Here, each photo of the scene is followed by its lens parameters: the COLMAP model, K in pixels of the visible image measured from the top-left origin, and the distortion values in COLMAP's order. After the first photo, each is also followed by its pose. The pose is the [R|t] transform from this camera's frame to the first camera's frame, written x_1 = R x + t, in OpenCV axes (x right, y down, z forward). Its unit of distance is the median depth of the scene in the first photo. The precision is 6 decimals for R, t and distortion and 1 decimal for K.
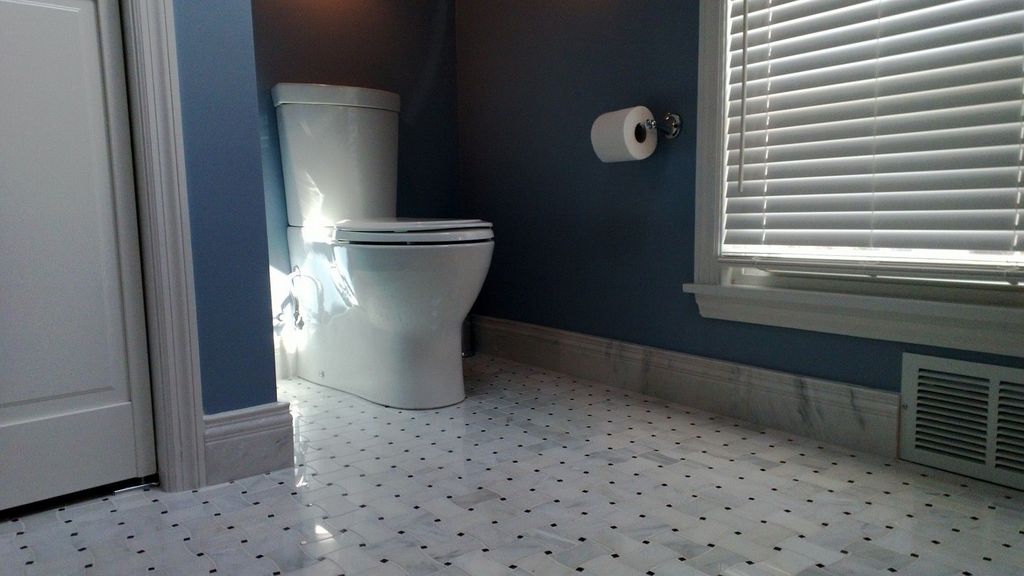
lens RADIAL K [[750.7, 0, 514.6], [0, 750.7, 282.7], [0, 0, 1]] dist [0.149419, -0.240223]
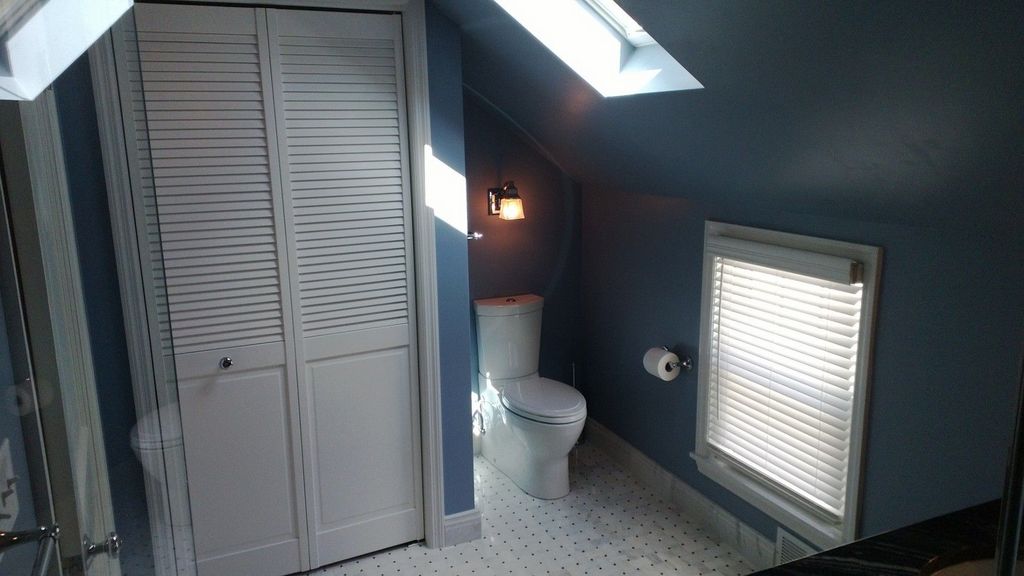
lens RADIAL K [[750.7, 0, 514.6], [0, 750.7, 282.7], [0, 0, 1]] dist [0.149419, -0.240223]
pose [[0.974961, 0.053856, -0.215756, 0.202869], [-0.033076, 0.994558, 0.098791, -0.619466], [0.219902, -0.089181, 0.971437, -0.898144]]
